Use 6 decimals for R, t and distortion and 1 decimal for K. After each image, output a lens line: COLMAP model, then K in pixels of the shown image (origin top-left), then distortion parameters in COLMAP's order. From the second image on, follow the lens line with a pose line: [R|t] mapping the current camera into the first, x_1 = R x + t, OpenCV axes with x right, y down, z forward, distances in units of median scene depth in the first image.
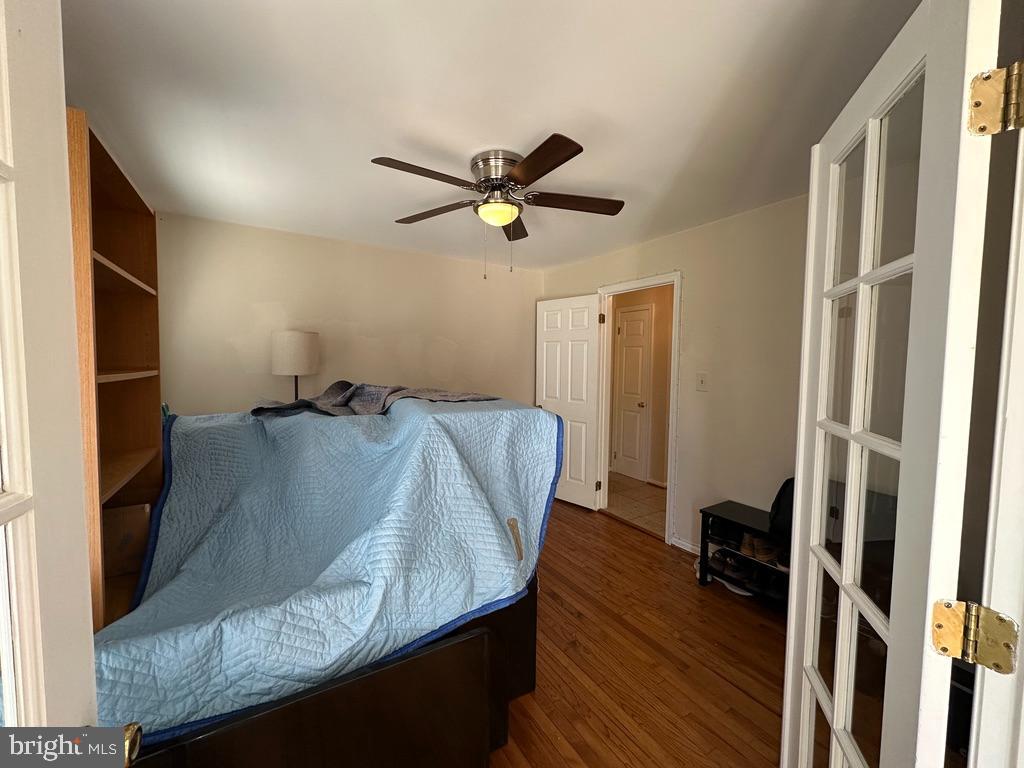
lens RADIAL K [[405.6, 0, 512.7], [0, 405.6, 383.6], [0, 0, 1]] dist [-0.003122, -0.001025]
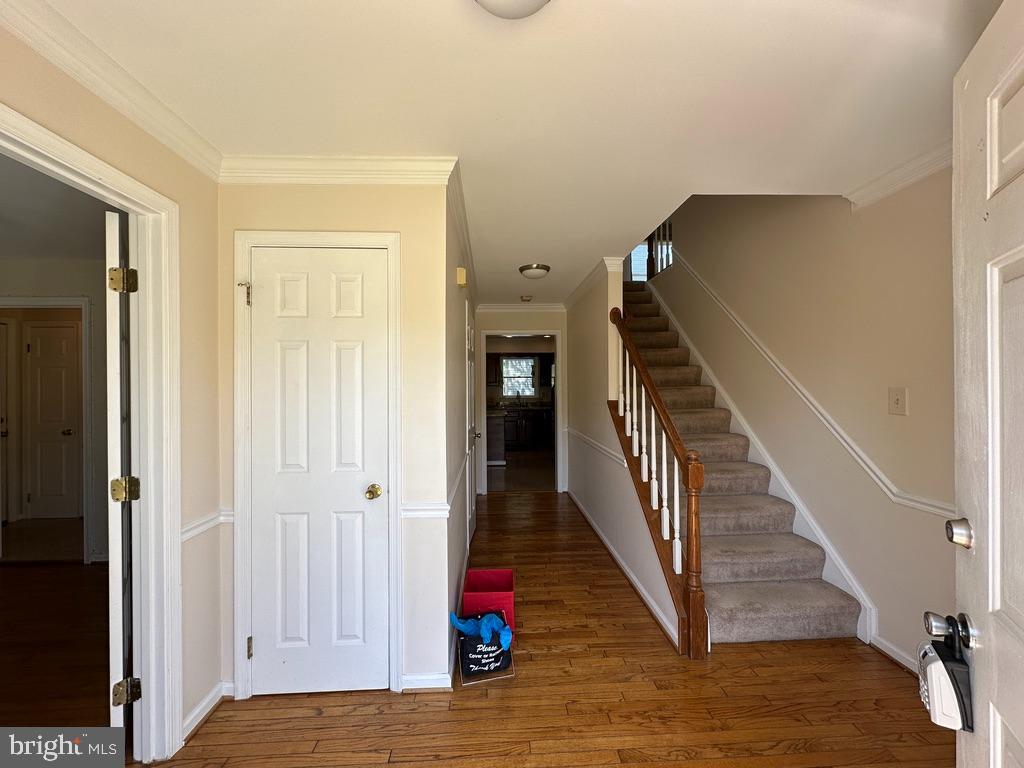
lens RADIAL K [[405.6, 0, 512.7], [0, 405.6, 382.1], [0, 0, 1]] dist [-0.003122, -0.001025]
pose [[0.482428, -0.016442, 0.875781, 0.022534], [0.065026, 0.997737, -0.017089, 0.031520], [-0.873519, 0.065192, 0.482406, -0.448410]]
